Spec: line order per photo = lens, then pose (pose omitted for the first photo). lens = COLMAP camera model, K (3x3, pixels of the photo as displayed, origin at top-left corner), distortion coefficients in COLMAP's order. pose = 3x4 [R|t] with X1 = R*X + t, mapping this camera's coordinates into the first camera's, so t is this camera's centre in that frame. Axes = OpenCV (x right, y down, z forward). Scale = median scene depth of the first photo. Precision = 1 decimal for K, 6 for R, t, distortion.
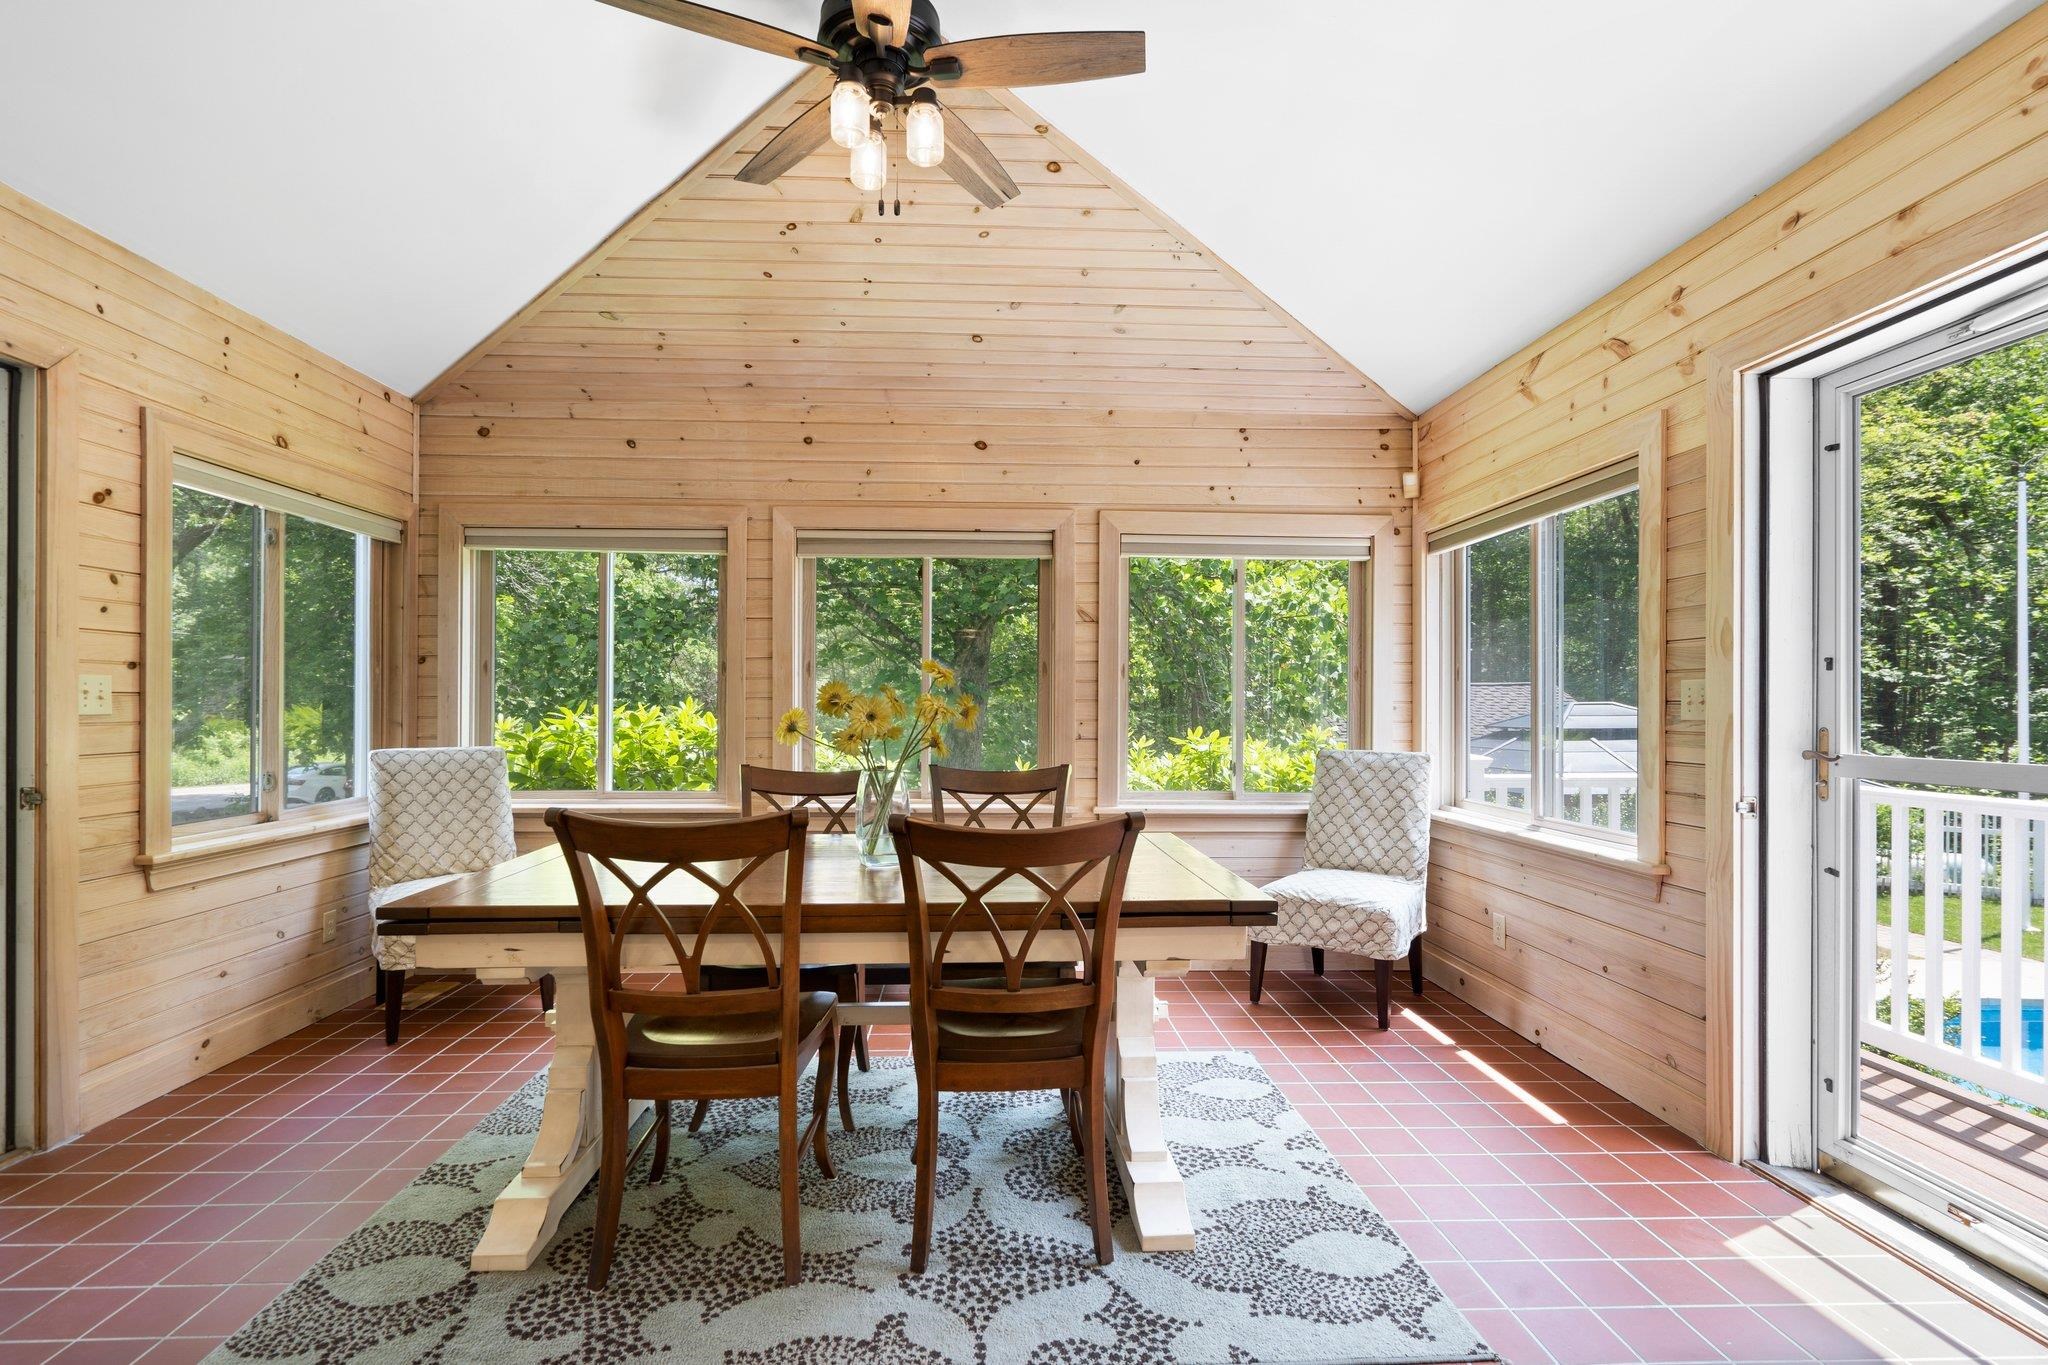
lens RADIAL K [[944.7, 0, 1016.0], [0, 944.7, 700.7], [0, 0, 1]] dist [-0.000907, 0.000151]
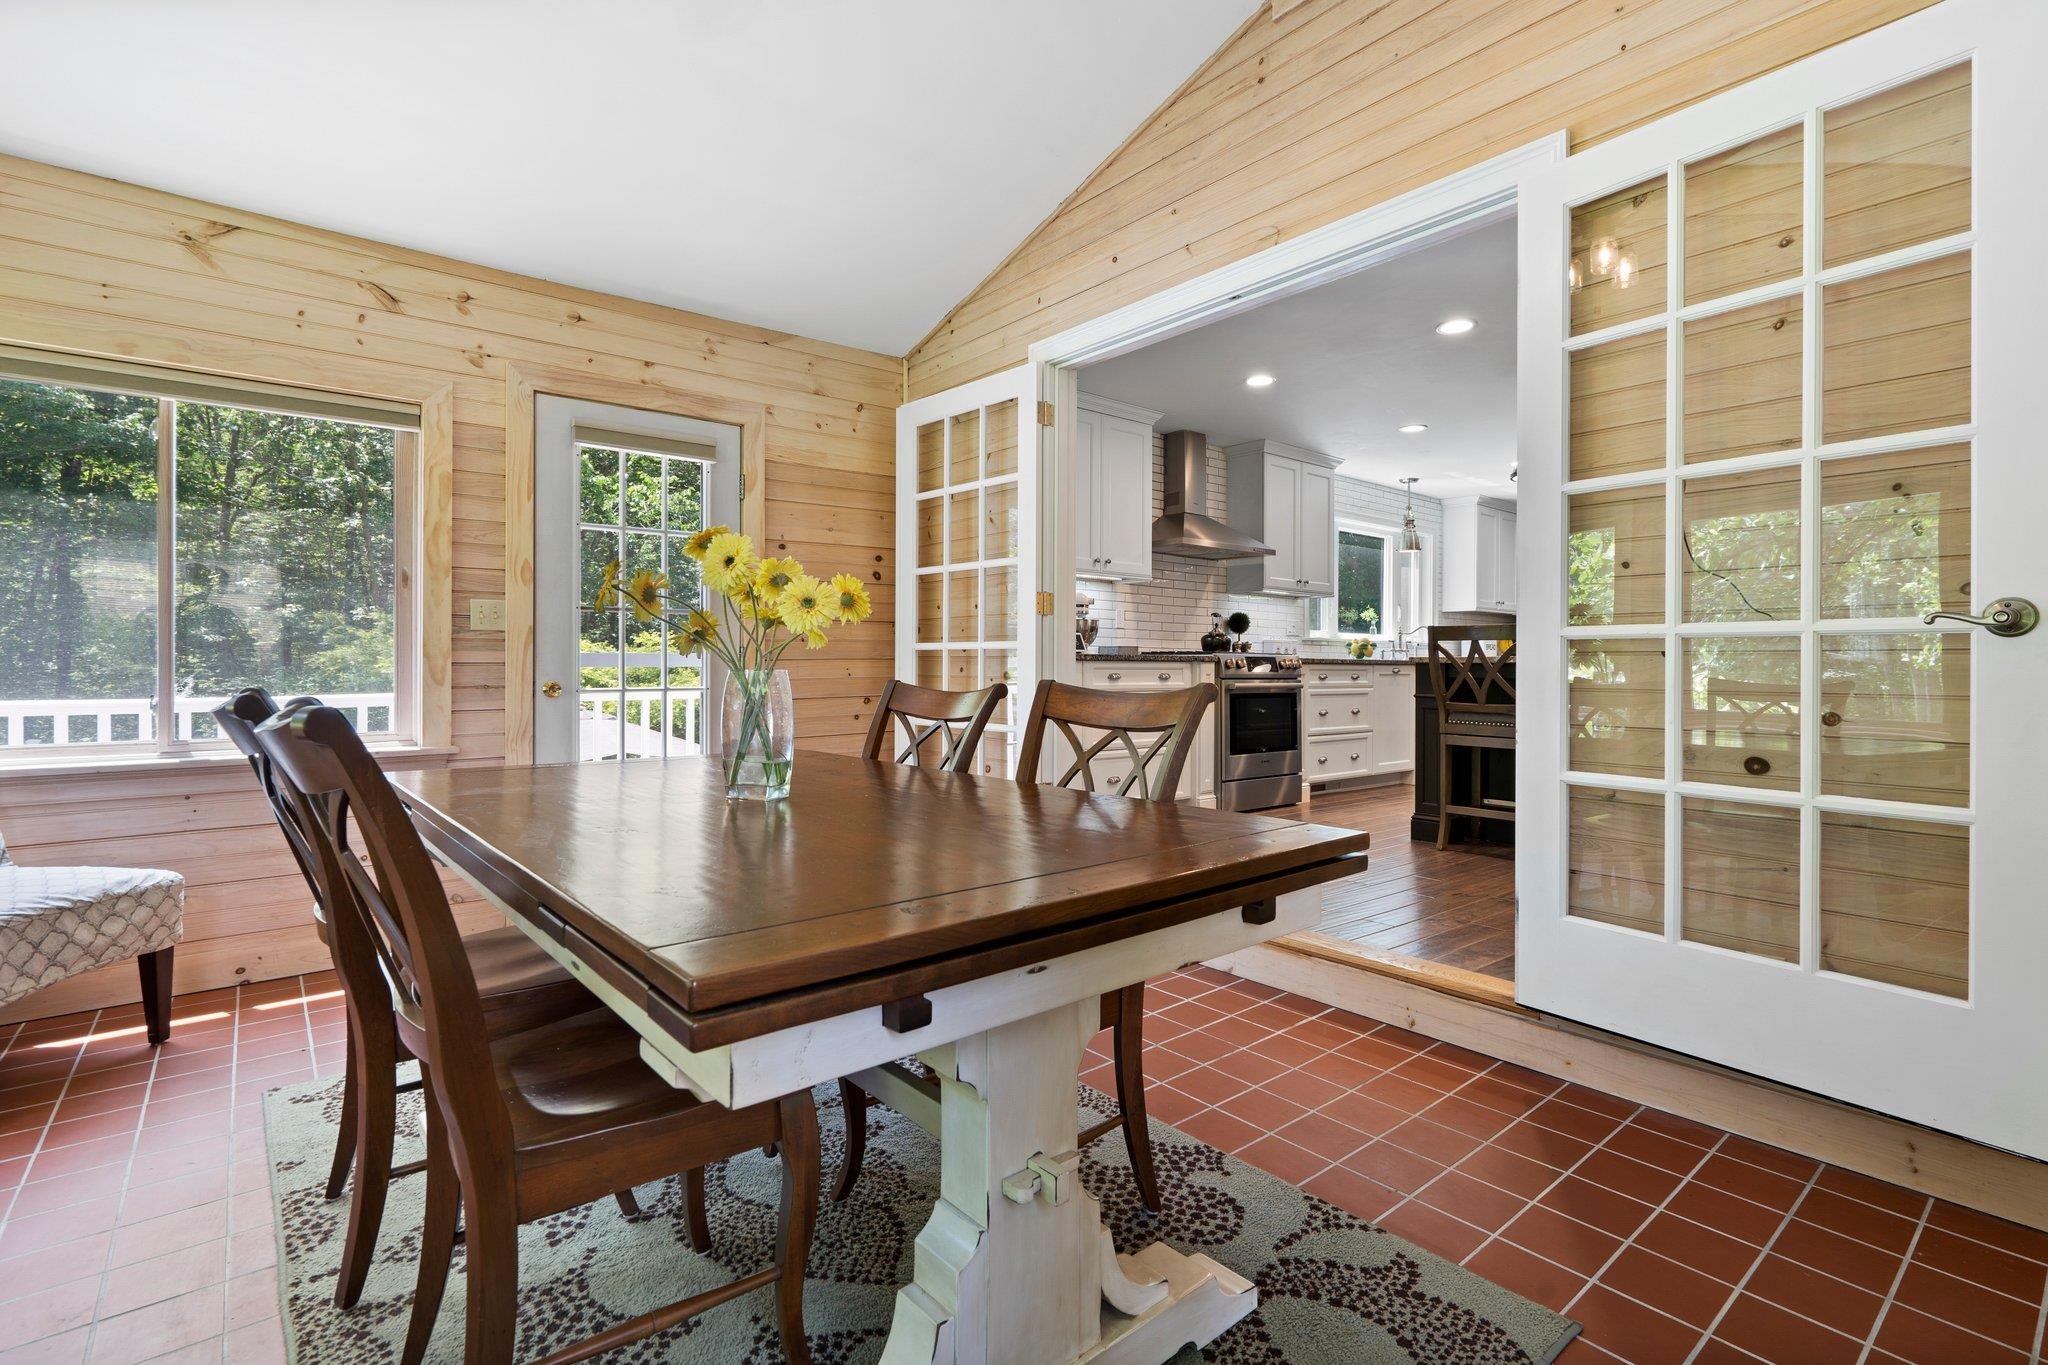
lens RADIAL K [[943.0, 0, 1012.8], [0, 943.0, 657.1], [0, 0, 1]] dist [-0.002334, 0.000496]
pose [[-0.598060, -0.000655, 0.801451, -1.120755], [-0.004249, 0.999988, -0.002353, 0.083058], [-0.801440, -0.004813, -0.598056, 1.691501]]
